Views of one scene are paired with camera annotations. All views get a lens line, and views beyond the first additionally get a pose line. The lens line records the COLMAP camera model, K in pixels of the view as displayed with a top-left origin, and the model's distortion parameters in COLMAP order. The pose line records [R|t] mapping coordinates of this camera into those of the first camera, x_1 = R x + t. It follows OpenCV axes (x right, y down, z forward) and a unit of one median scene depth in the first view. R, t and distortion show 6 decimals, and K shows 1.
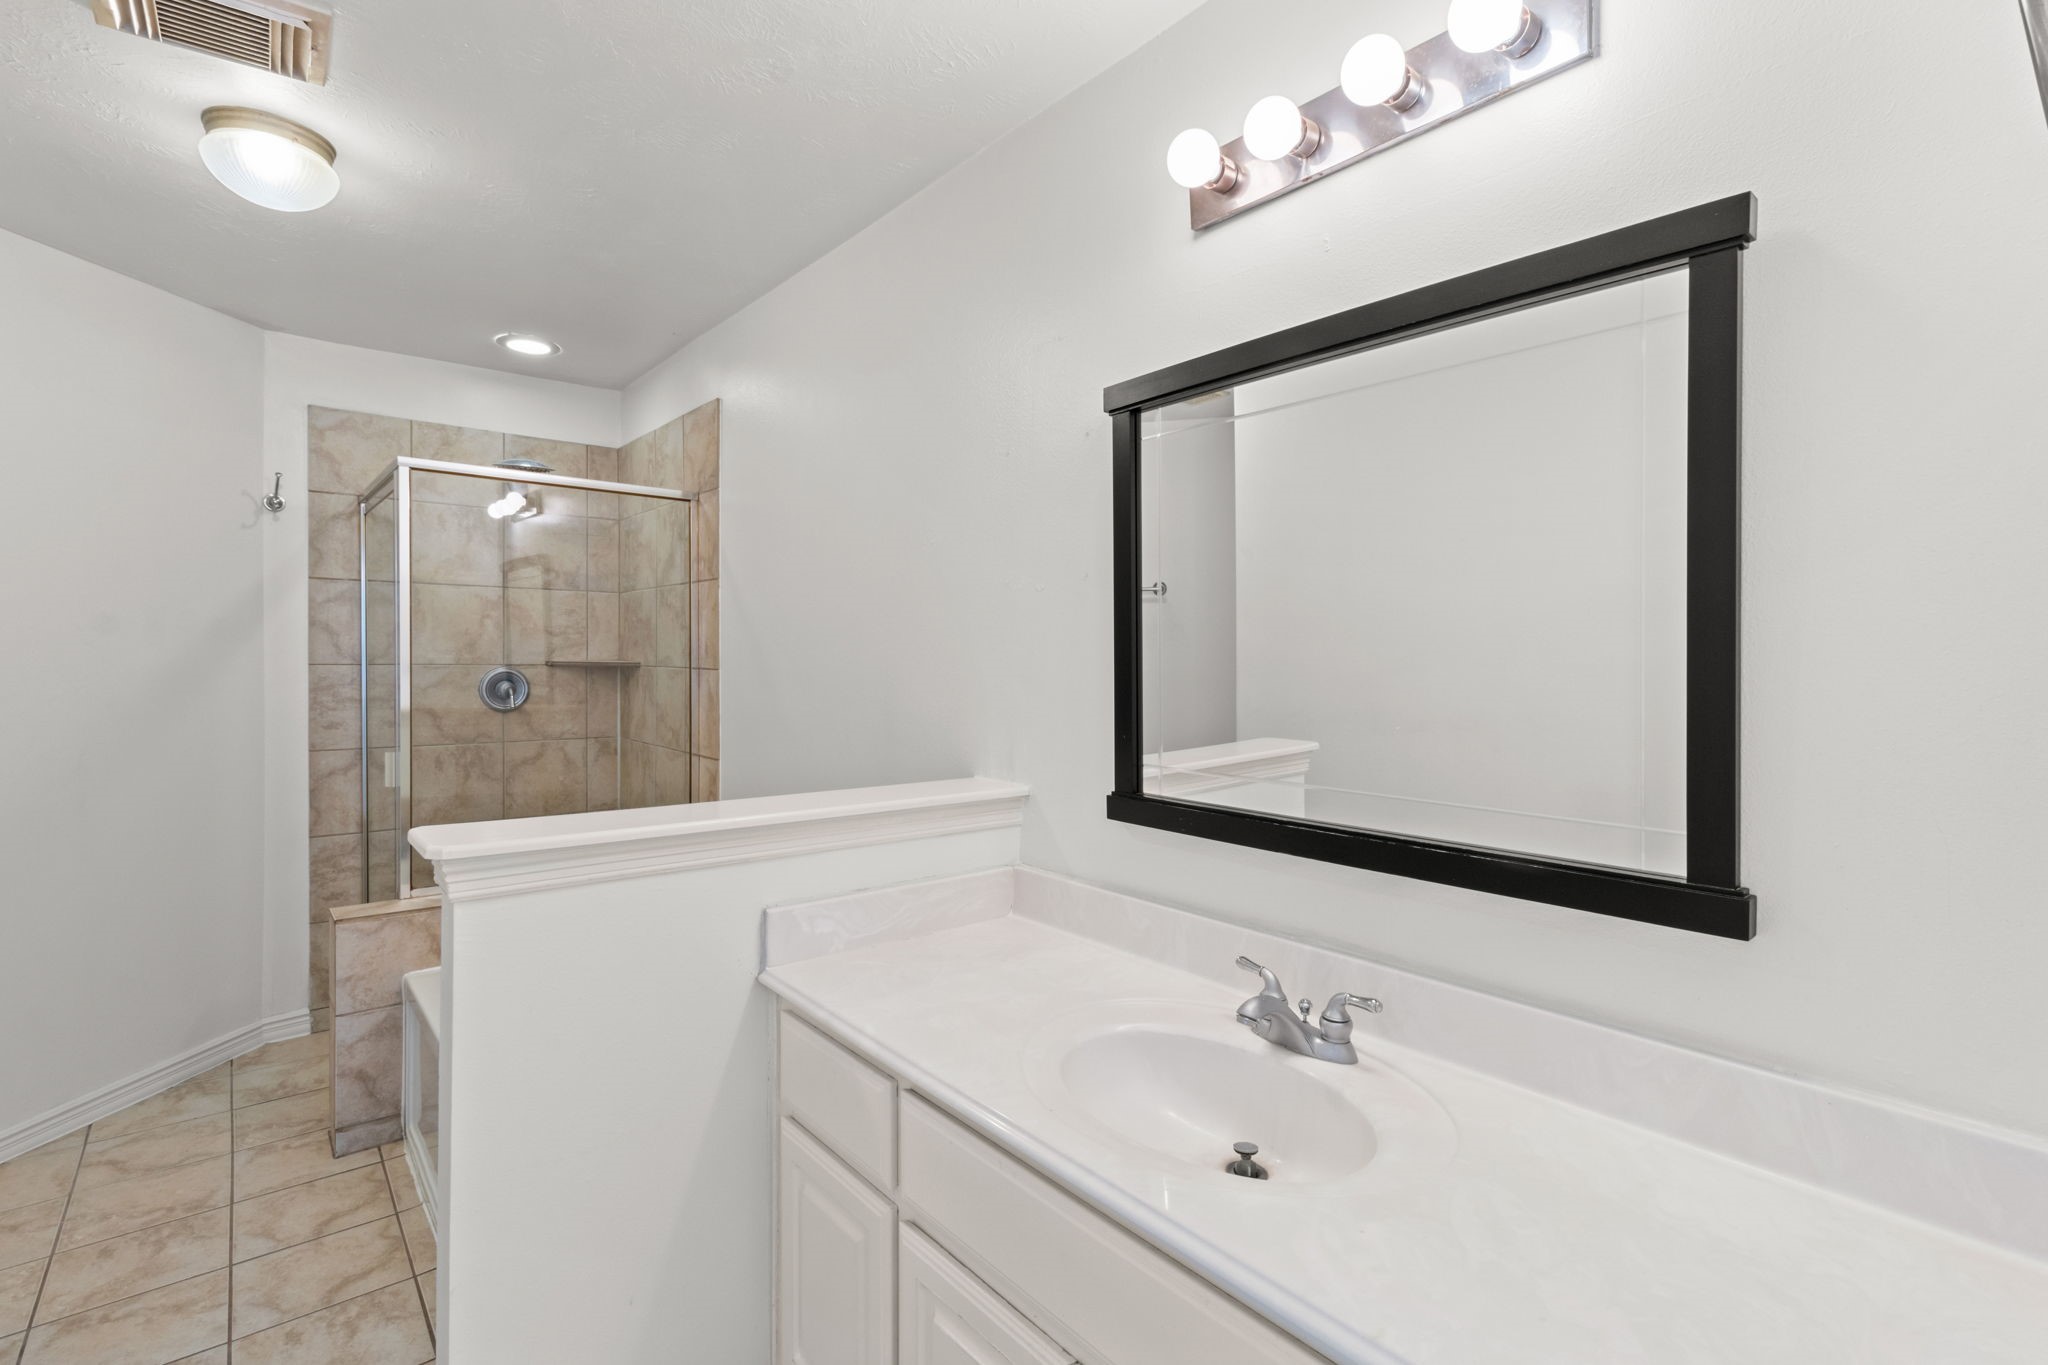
lens RADIAL K [[948.3, 0, 1032.4], [0, 948.3, 666.2], [0, 0, 1]] dist [0.001002, -0.001757]
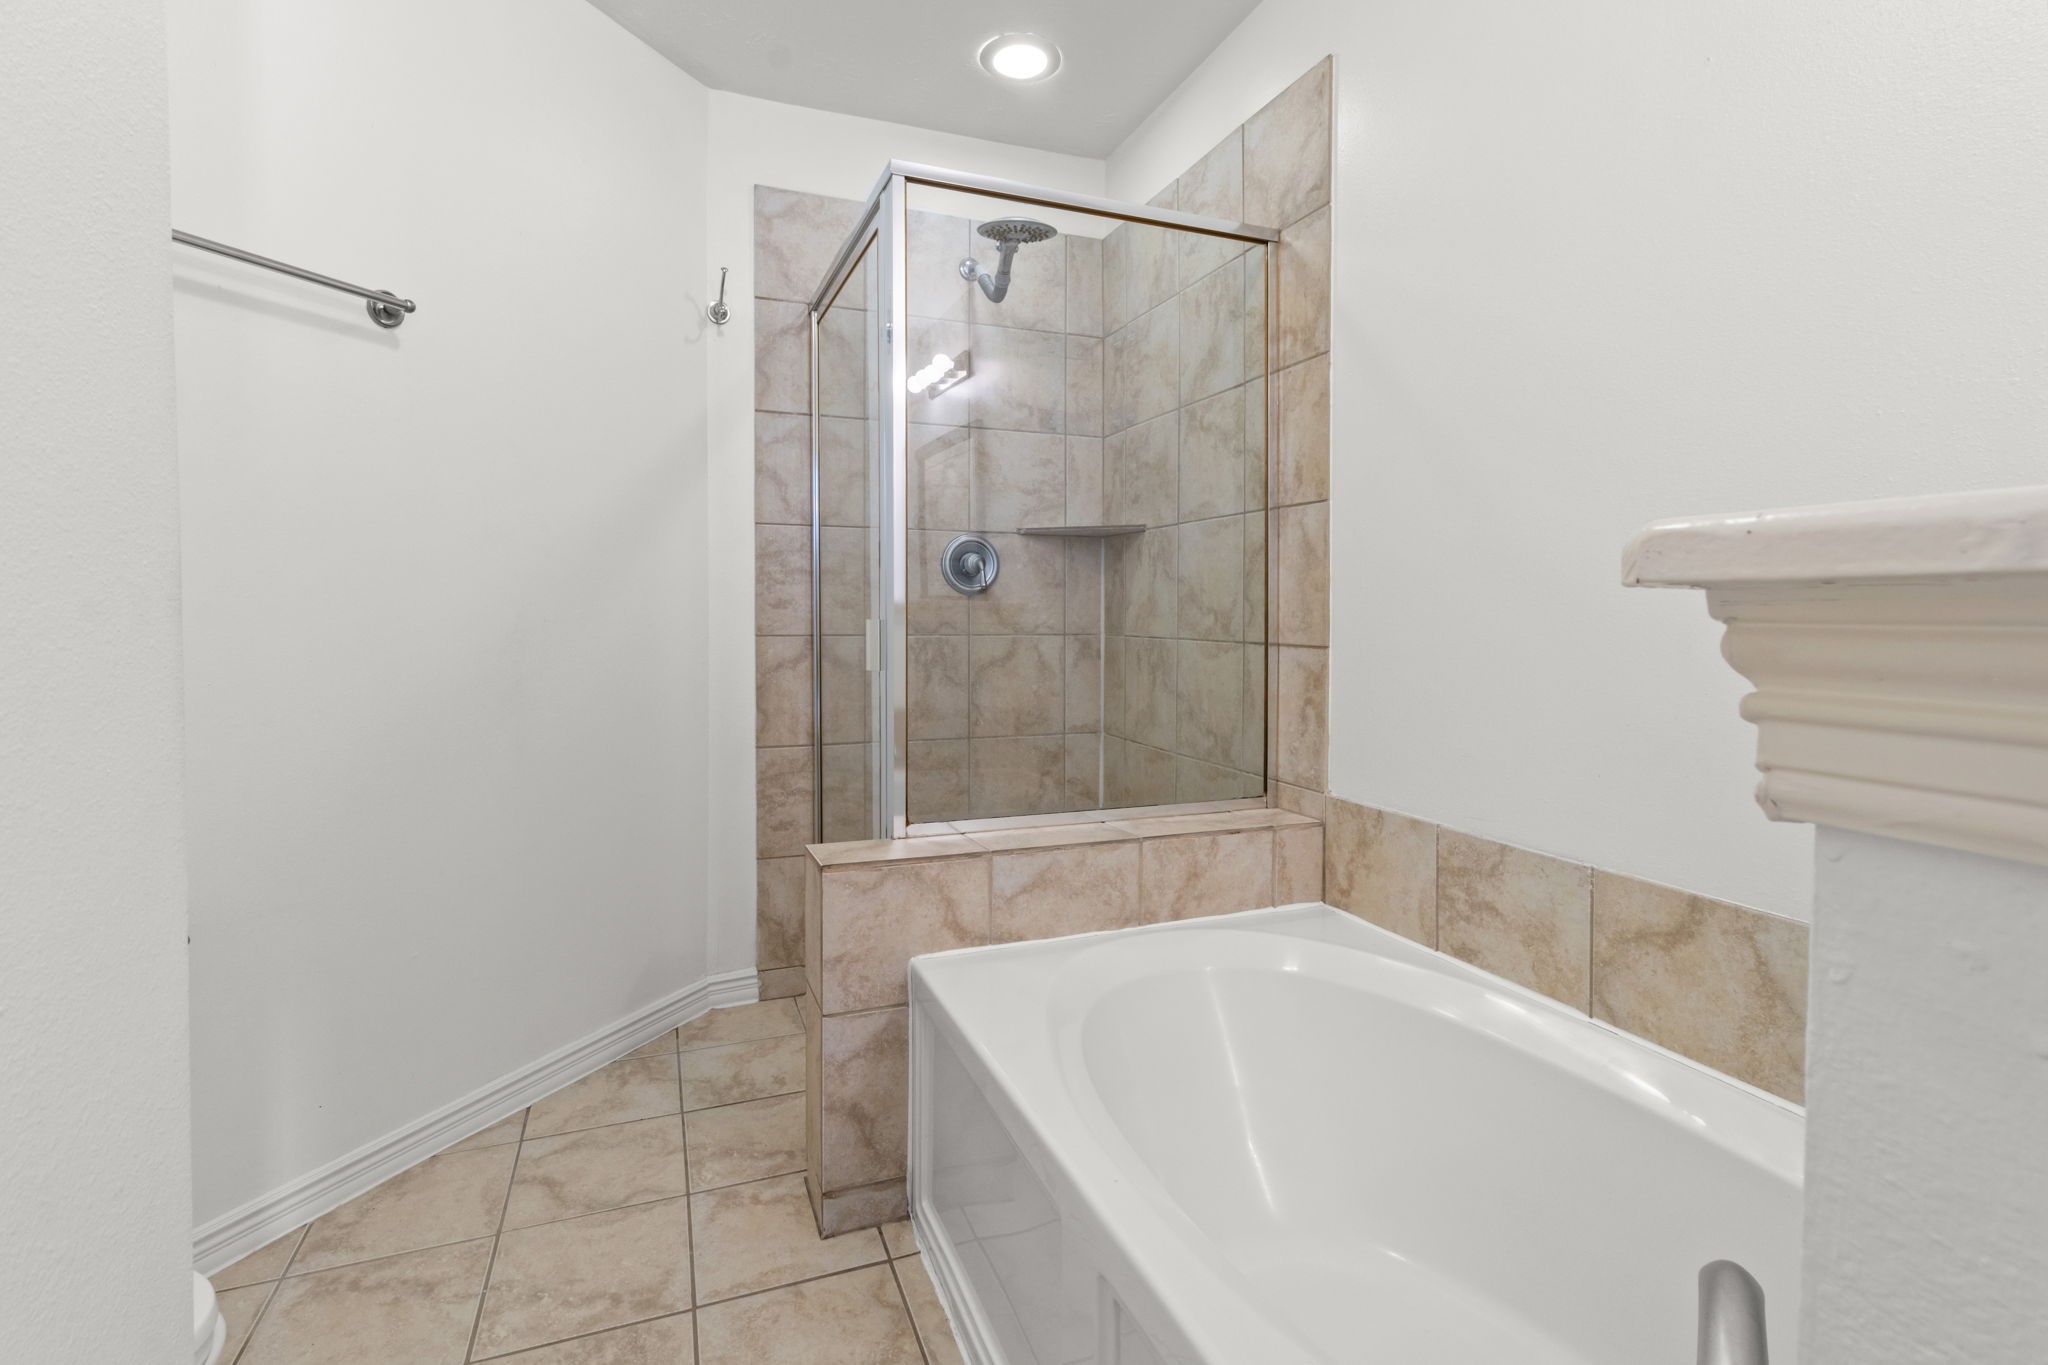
lens RADIAL K [[948.3, 0, 998.1], [0, 948.3, 635.3], [0, 0, 1]] dist [0.001002, -0.001757]
pose [[0.940009, 0.002056, -0.341144, -0.314133], [0.000262, 0.999977, 0.006747, 0.084035], [0.341150, -0.006432, 0.939987, 0.341569]]
